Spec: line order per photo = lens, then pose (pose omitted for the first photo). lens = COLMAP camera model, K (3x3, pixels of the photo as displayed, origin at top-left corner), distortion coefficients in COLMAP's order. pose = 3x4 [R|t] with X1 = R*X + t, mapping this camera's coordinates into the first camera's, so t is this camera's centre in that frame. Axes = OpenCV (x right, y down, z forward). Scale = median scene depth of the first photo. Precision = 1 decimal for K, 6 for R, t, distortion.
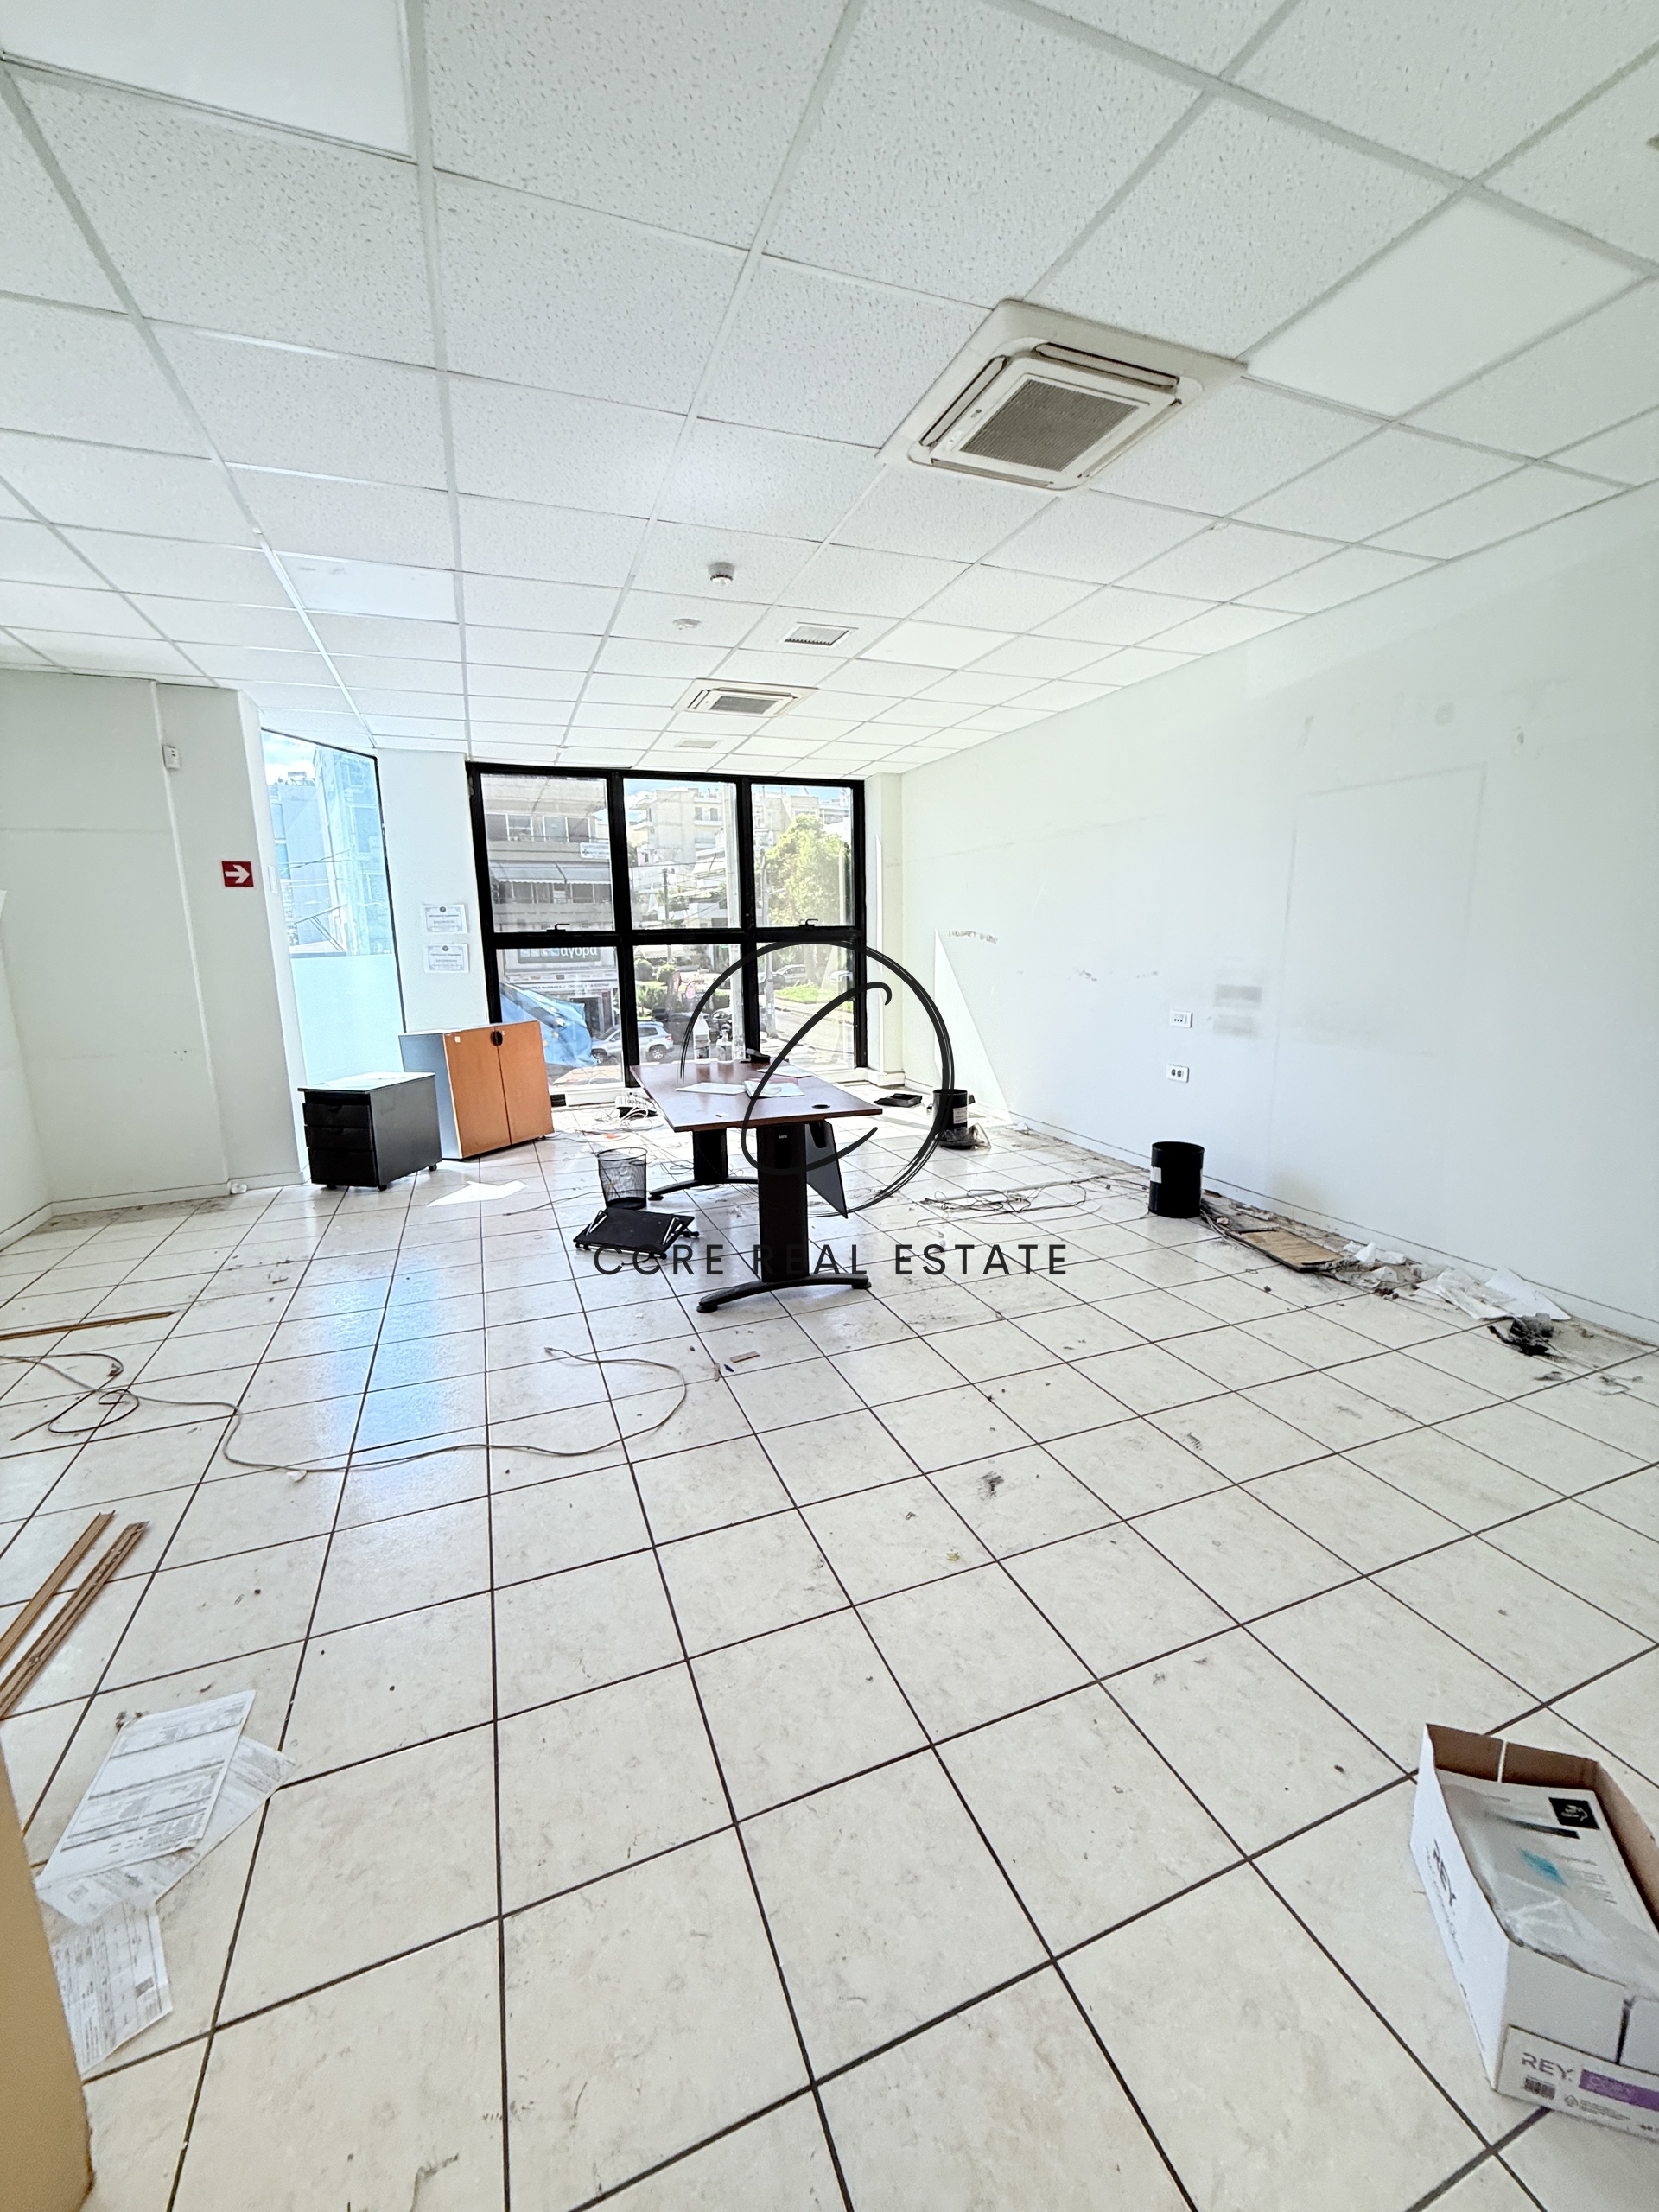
lens RADIAL K [[878.6, 0, 829.5], [0, 878.6, 1106.0], [0, 0, 1]] dist [-0.008228, 0.000060]
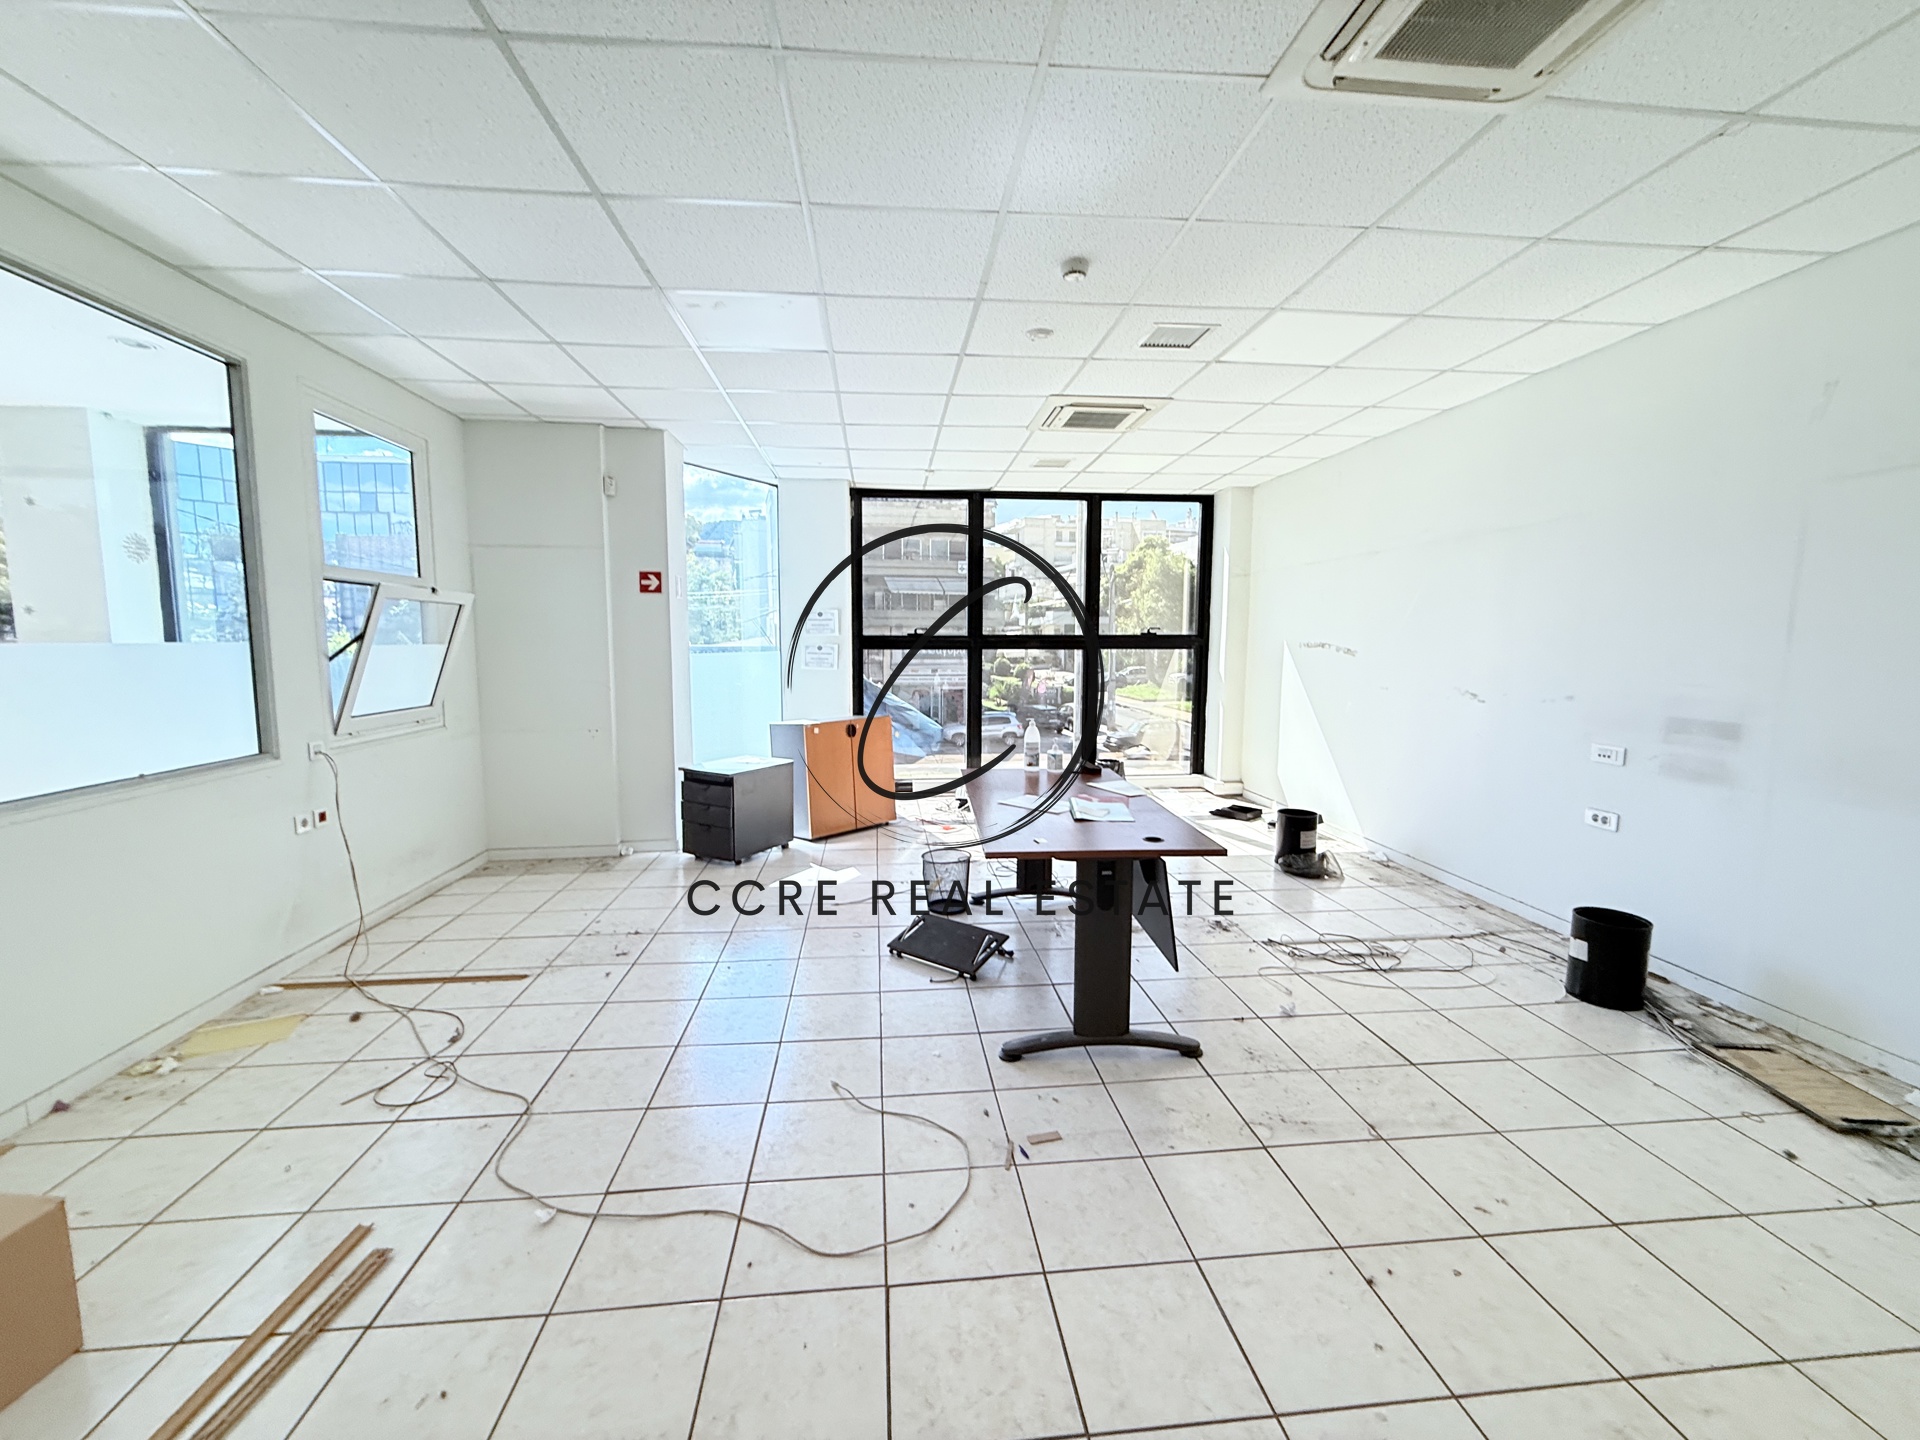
lens RADIAL K [[727.9, 0, 960.0], [0, 727.9, 720.0], [0, 0, 1]] dist [-0.001991, -0.000011]
pose [[0.961318, 0.050221, -0.270825, -0.003701], [-0.071559, 0.995012, -0.069494, -0.043496], [0.265984, 0.086186, 0.960117, 0.190260]]
